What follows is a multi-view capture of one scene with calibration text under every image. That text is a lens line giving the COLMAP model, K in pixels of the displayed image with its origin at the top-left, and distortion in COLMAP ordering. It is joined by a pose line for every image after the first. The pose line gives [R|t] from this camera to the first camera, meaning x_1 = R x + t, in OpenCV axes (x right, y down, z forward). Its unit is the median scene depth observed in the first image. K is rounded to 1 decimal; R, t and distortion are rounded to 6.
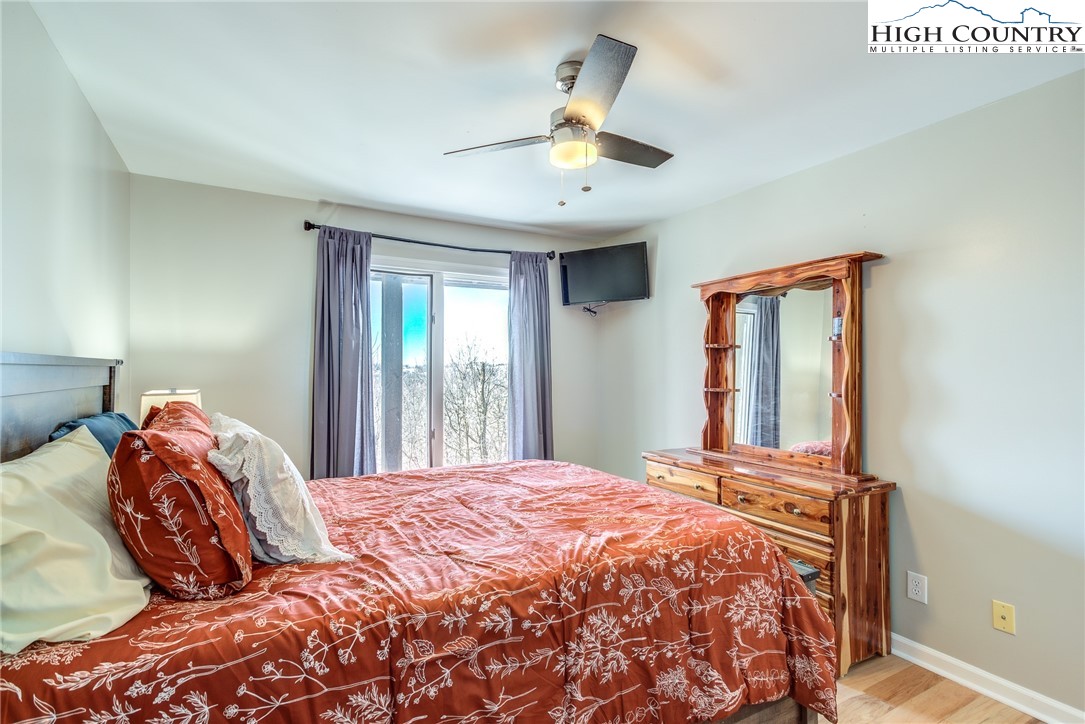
lens RADIAL K [[519.3, 0, 542.5], [0, 519.3, 362.0], [0, 0, 1]] dist [0.002187, 0.000489]
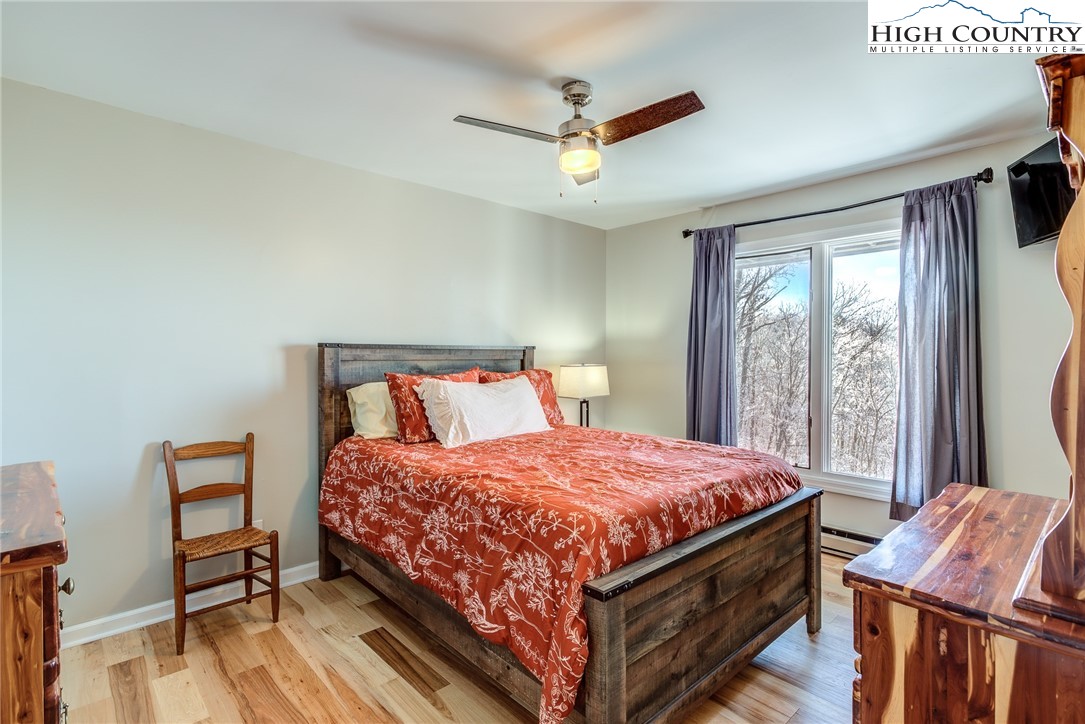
lens RADIAL K [[519.3, 0, 542.5], [0, 519.3, 362.0], [0, 0, 1]] dist [0.002187, 0.000489]
pose [[0.241844, 0.018003, -0.970148, 1.123474], [0.015303, 0.999633, 0.022365, 0.013934], [0.970194, -0.020255, 0.241480, 0.620548]]
